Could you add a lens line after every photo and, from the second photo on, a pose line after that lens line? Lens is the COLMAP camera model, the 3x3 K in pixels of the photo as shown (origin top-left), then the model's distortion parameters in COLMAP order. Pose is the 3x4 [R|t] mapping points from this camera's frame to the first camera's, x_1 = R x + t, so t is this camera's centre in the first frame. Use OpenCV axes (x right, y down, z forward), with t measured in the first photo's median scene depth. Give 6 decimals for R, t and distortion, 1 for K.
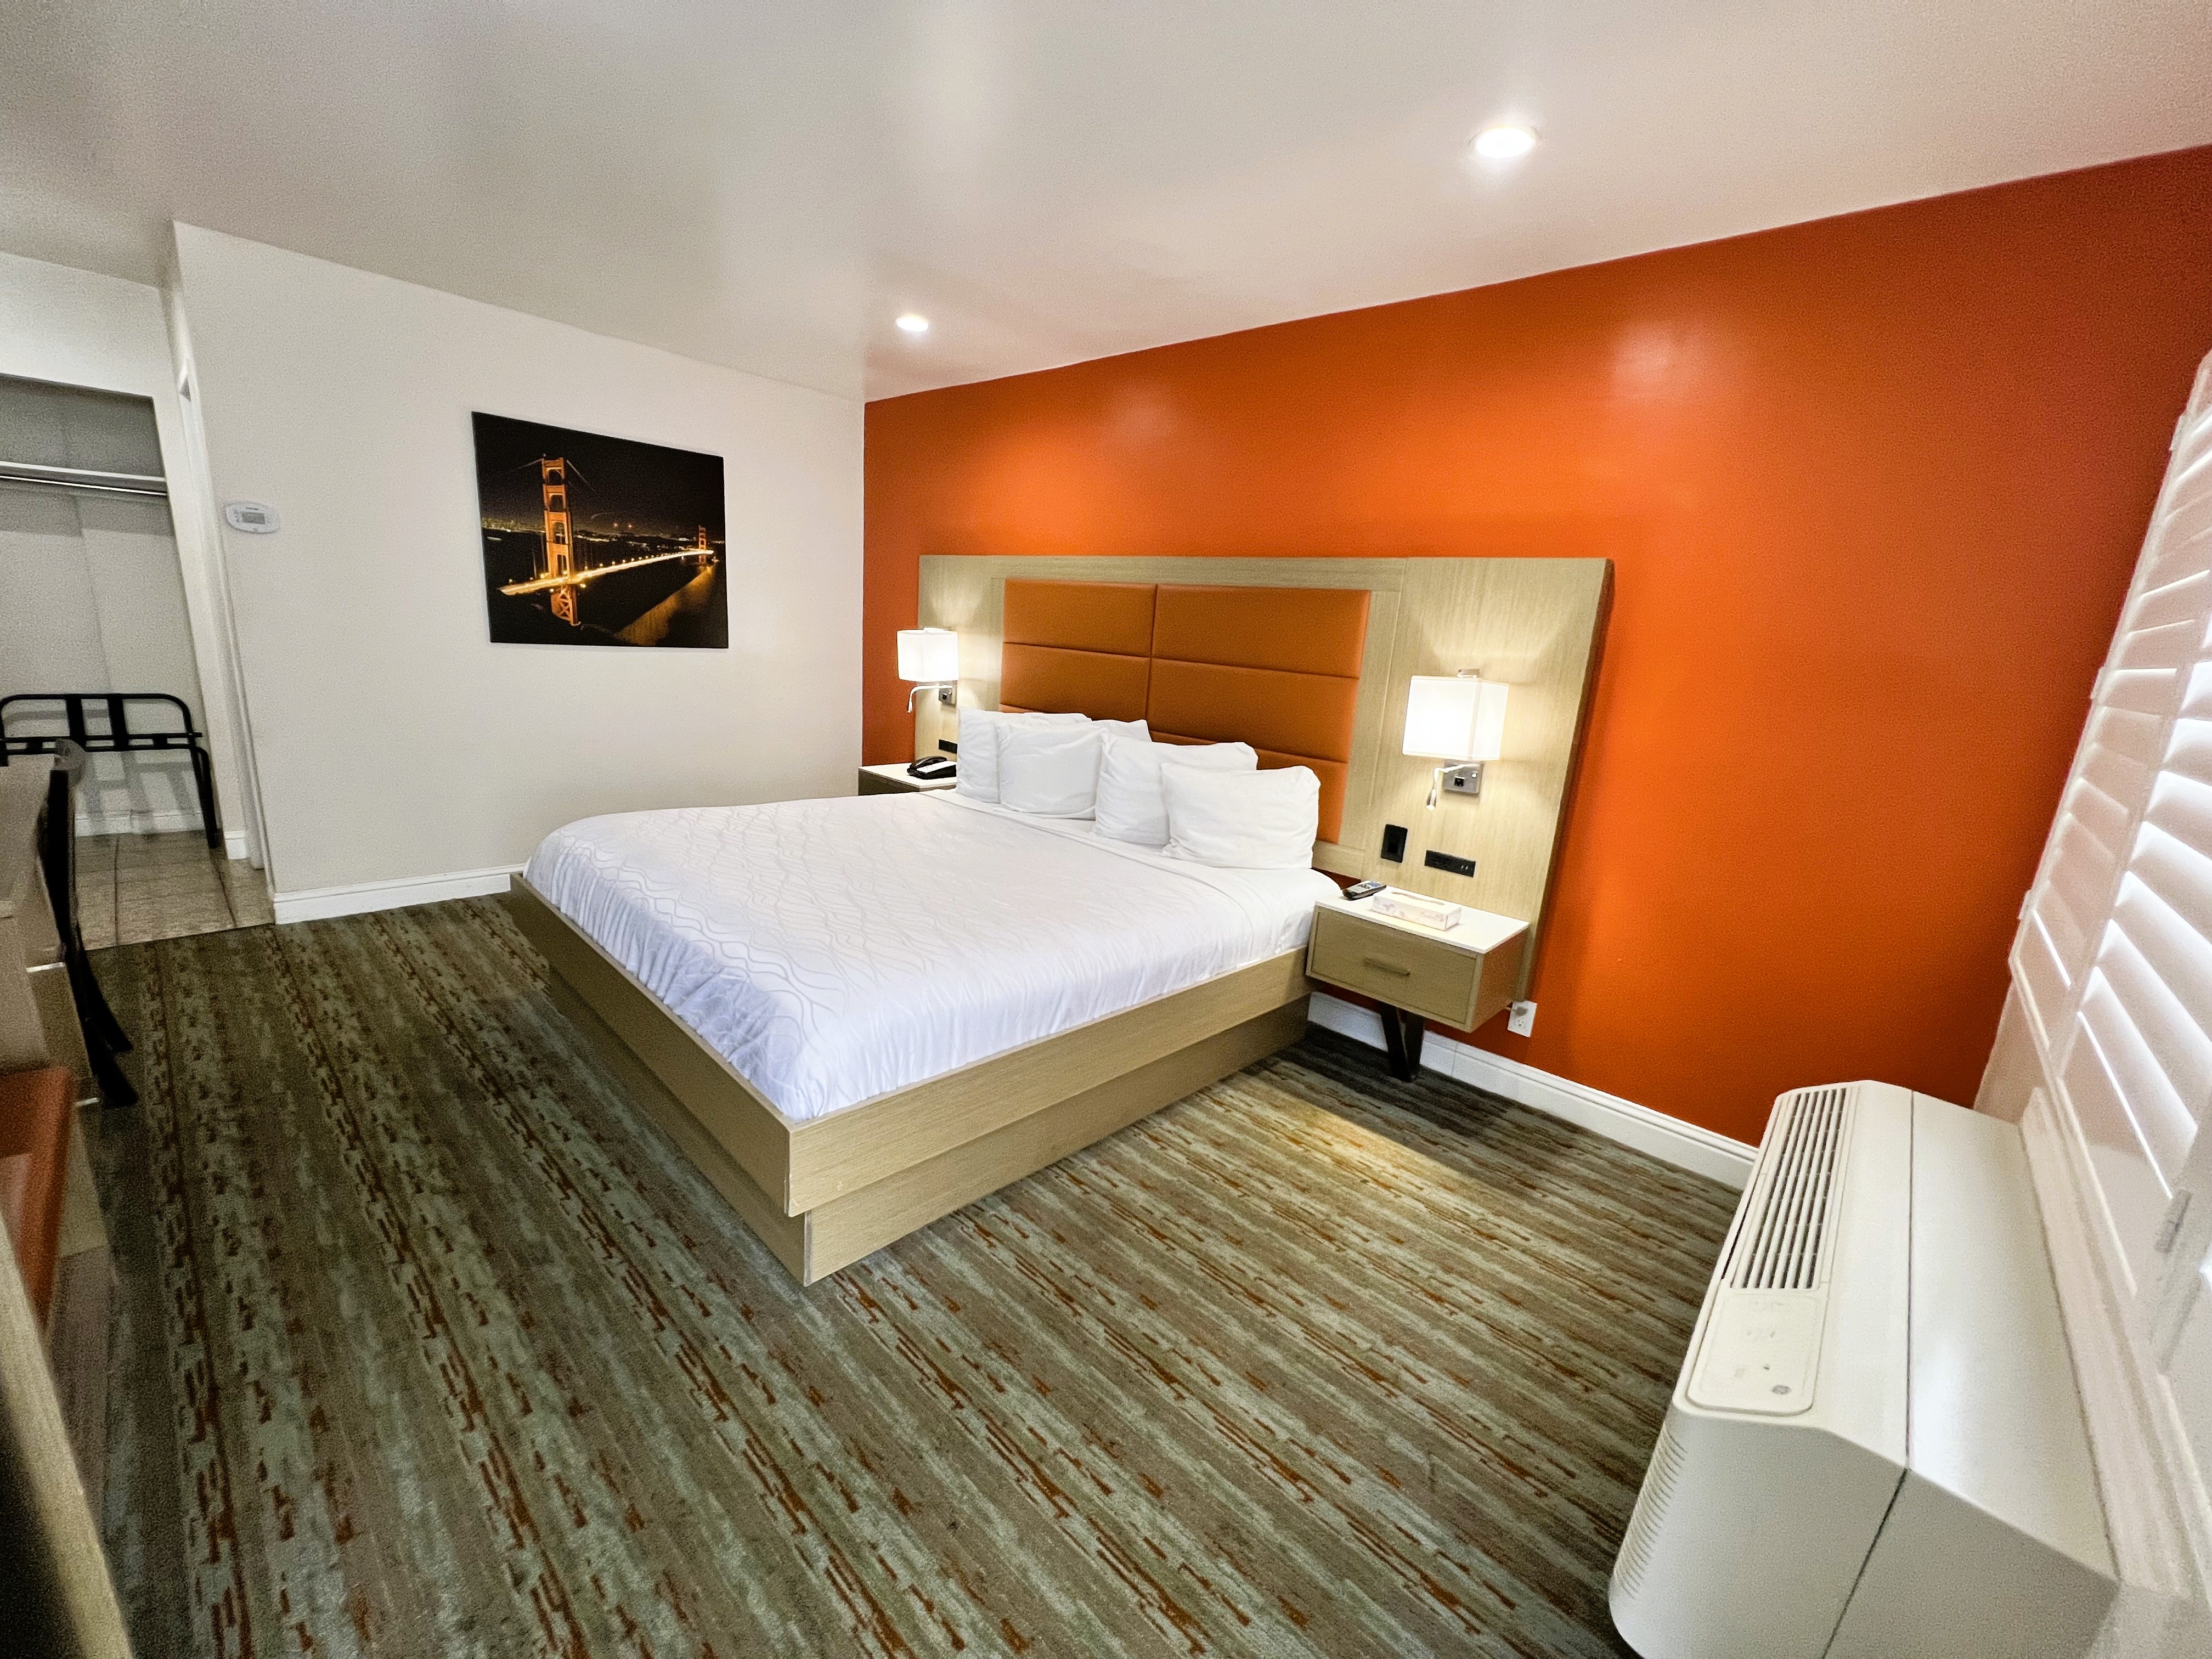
lens RADIAL K [[891.5, 0, 1106.0], [0, 891.5, 829.5], [0, 0, 1]] dist [0.001606, -0.000084]
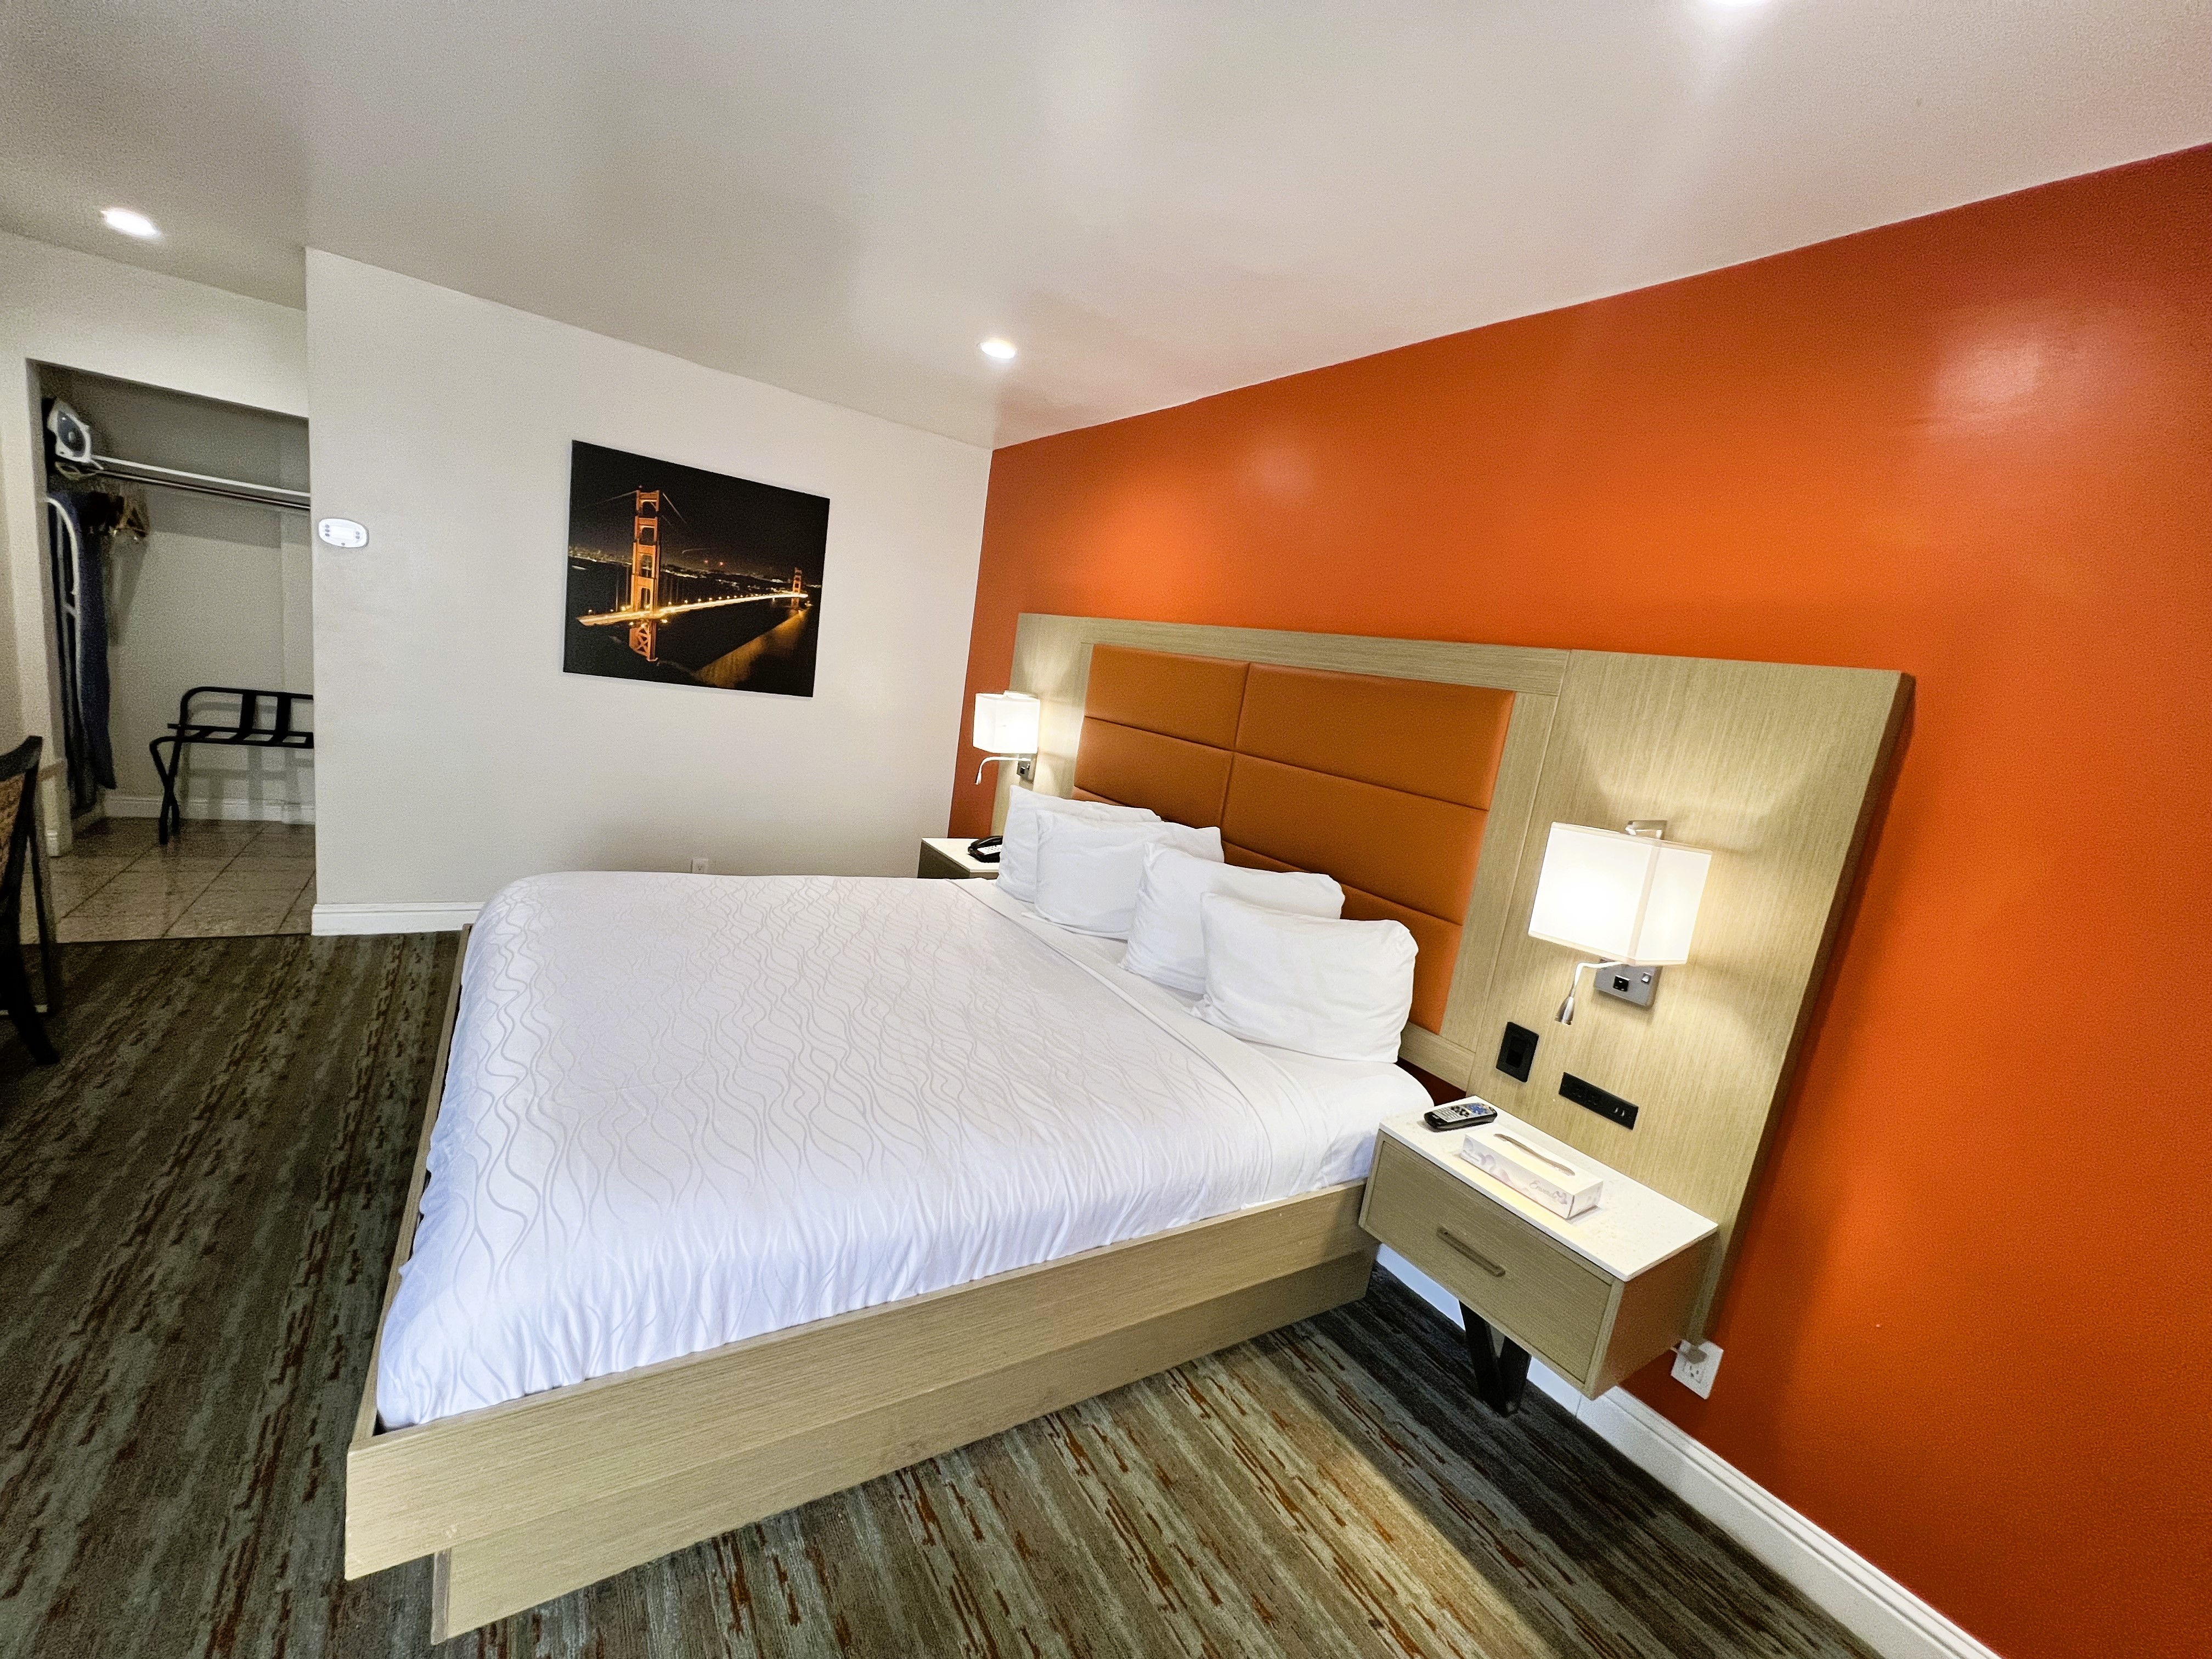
lens RADIAL K [[891.5, 0, 1106.0], [0, 891.5, 829.5], [0, 0, 1]] dist [0.001606, -0.000084]
pose [[0.970641, 0.112279, -0.212718, 0.138437], [-0.127818, 0.989937, -0.060723, -0.071411], [0.203759, 0.086130, 0.975225, 0.239070]]
